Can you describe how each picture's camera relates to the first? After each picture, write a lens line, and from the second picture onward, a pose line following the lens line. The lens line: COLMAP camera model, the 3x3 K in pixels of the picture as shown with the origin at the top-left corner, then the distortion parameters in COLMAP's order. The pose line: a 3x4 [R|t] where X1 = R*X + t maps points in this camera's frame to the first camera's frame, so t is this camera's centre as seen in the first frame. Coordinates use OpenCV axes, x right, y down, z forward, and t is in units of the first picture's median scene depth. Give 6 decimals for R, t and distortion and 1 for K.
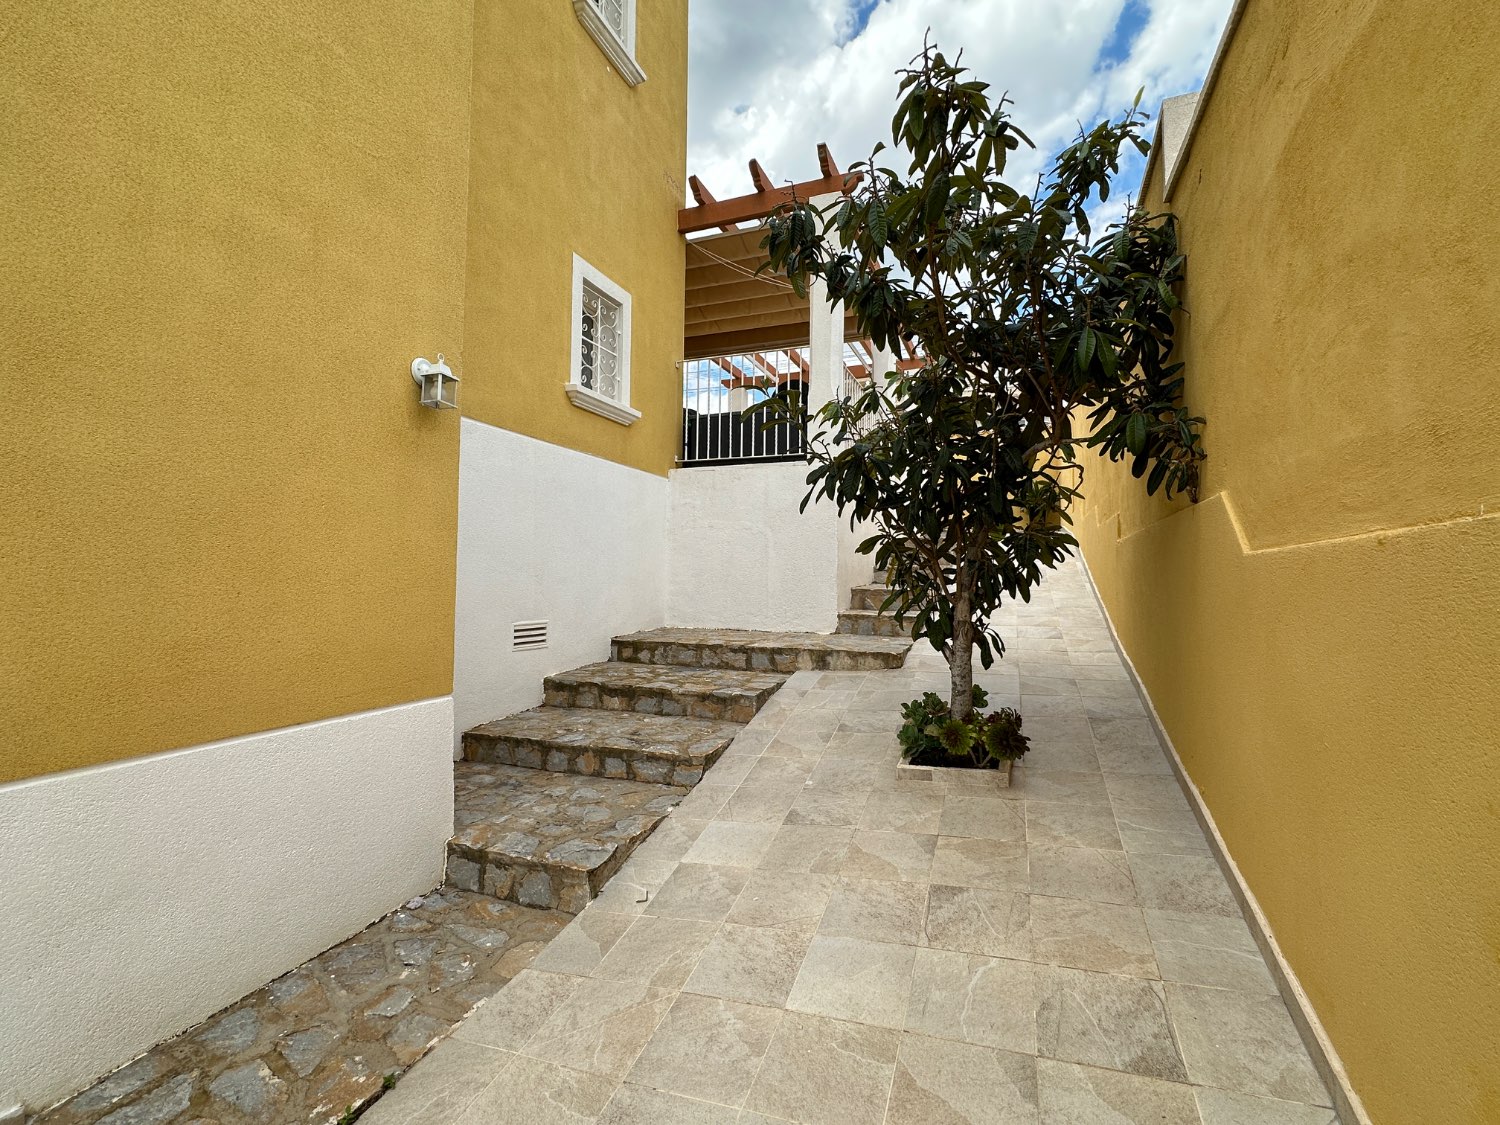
lens RADIAL K [[687.7, 0, 749.0], [0, 687.7, 558.5], [0, 0, 1]] dist [-0.004464, 0.001123]
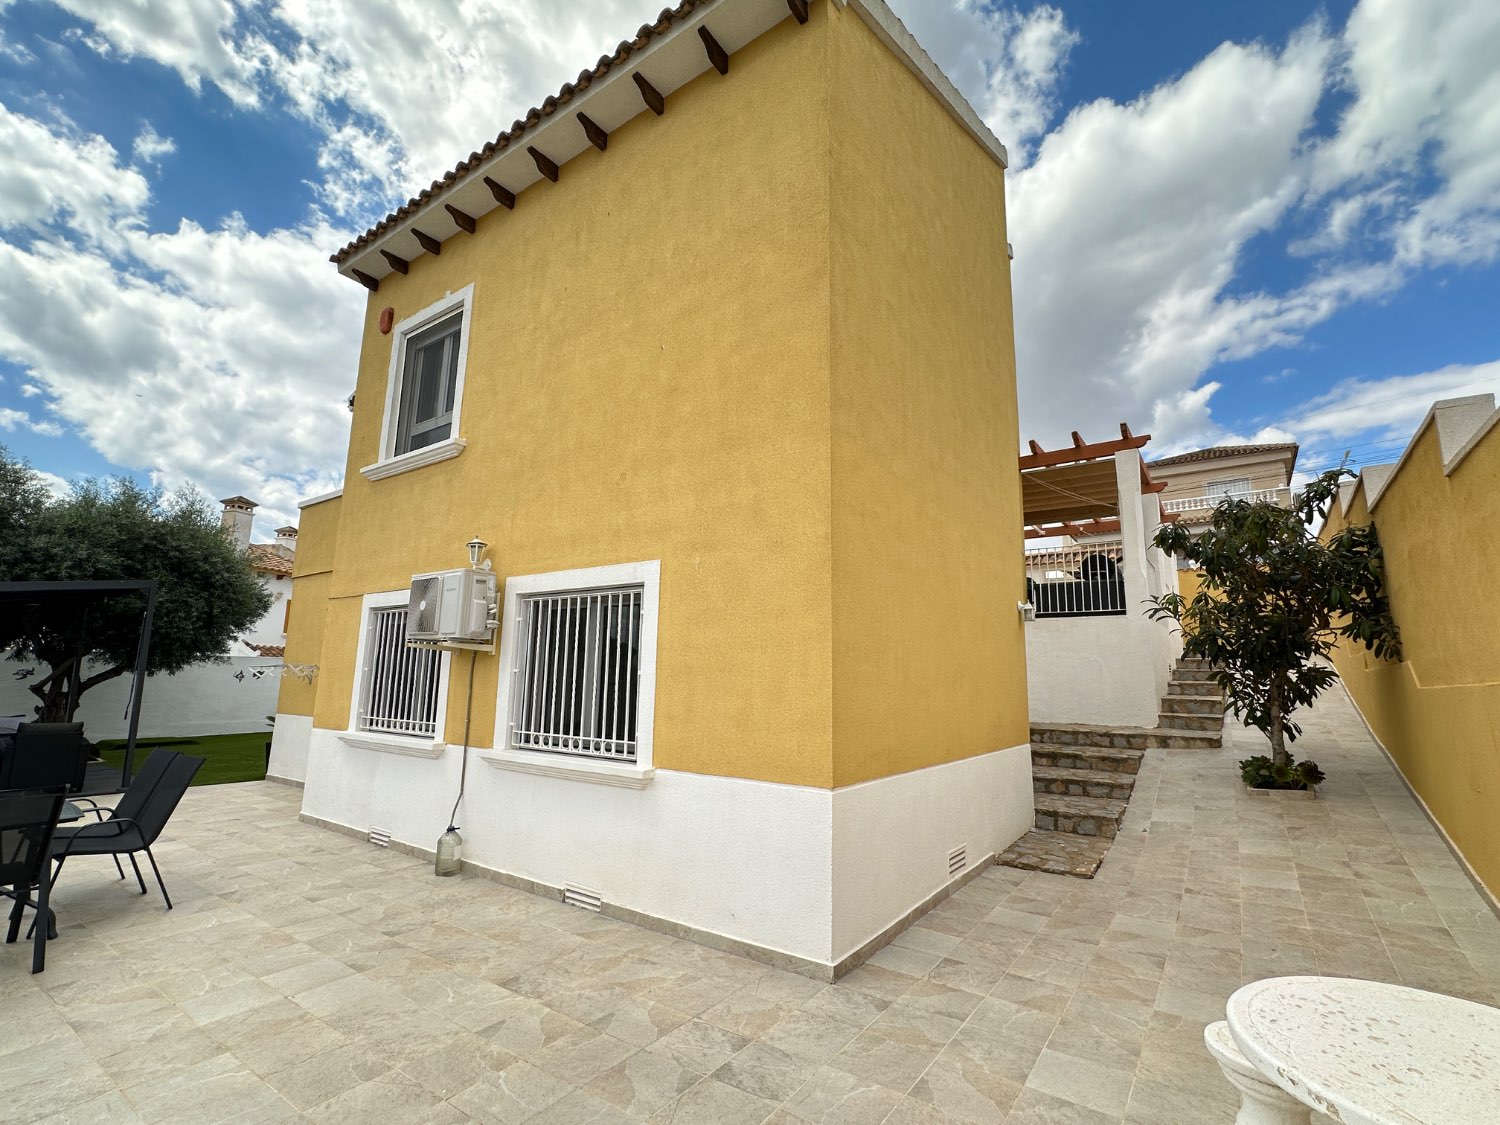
lens RADIAL K [[687.7, 0, 749.0], [0, 687.7, 558.5], [0, 0, 1]] dist [-0.004464, 0.001123]
pose [[0.969799, -0.031425, -0.241873, -0.616629], [-0.005086, 0.988844, -0.148867, -0.052633], [0.243853, 0.145601, 0.958820, -1.228413]]
